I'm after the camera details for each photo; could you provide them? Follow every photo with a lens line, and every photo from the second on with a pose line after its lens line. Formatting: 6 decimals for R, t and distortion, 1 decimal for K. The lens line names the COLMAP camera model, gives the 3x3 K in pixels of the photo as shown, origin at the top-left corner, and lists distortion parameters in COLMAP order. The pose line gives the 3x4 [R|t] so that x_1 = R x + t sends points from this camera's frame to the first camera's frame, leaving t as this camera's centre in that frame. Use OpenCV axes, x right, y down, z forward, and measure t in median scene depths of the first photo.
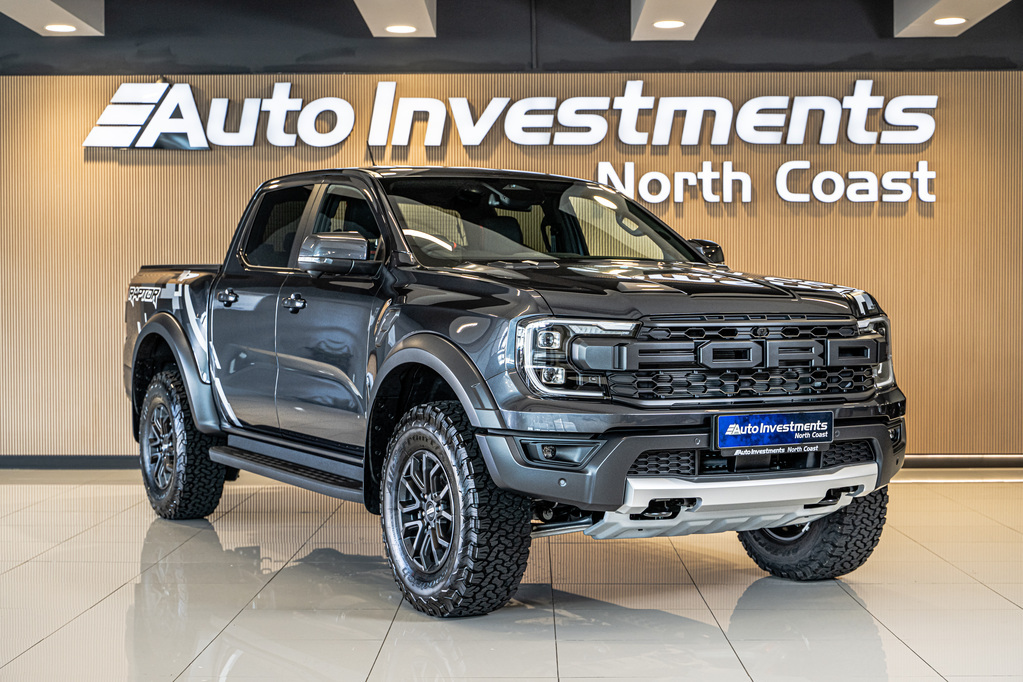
lens RADIAL K [[1763.7, 0, 511.5], [0, 1763.7, 341.0], [0, 0, 1]] dist [-0.023472, 0.016978]
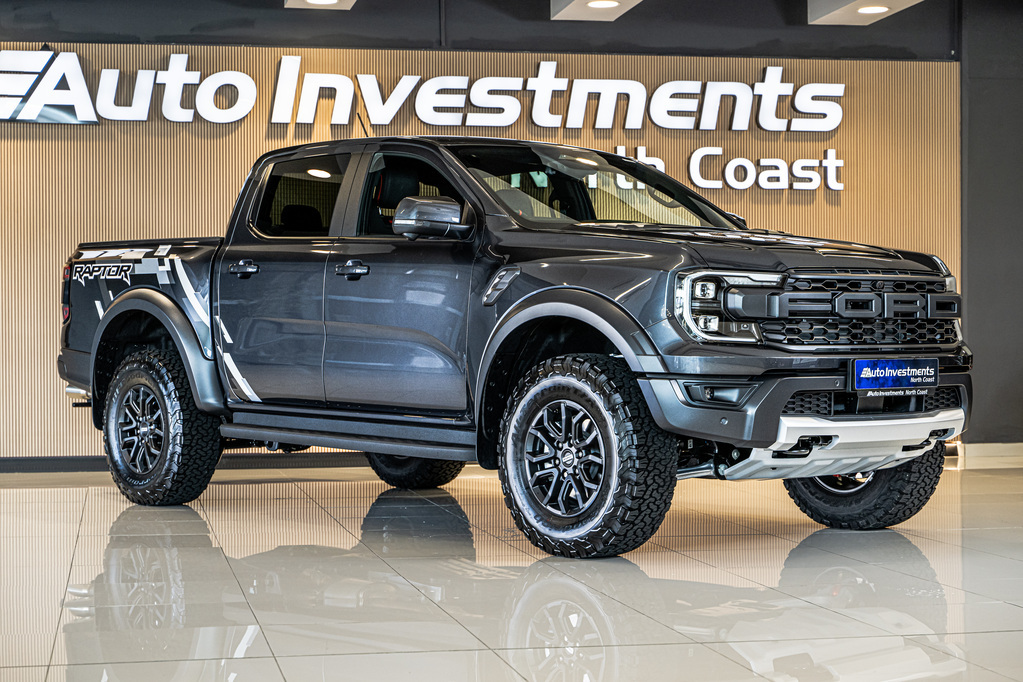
lens RADIAL K [[2092.3, 0, 535.3], [0, 2092.3, 341.1], [0, 0, 1]] dist [-0.030058, -0.072443]
pose [[0.977045, -0.002740, 0.213014, -0.337489], [0.007083, 0.999782, -0.019627, 0.052554], [-0.212914, 0.020685, 0.976852, -0.215550]]
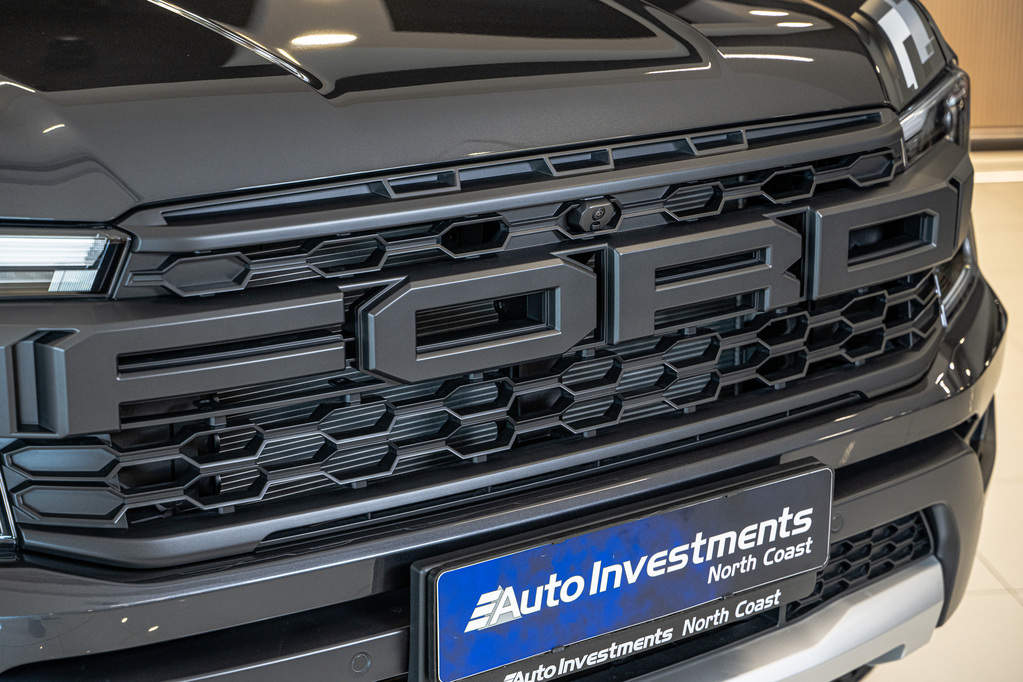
lens RADIAL K [[2133.0, 0, 511.5], [0, 2133.0, 341.0], [0, 0, 1]] dist [0.017746, 0.060752]
pose [[0.991959, -0.032842, 0.122224, 0.086192], [0.001562, 0.968846, 0.247658, -0.068272], [-0.126550, -0.245476, 0.961107, 0.666616]]
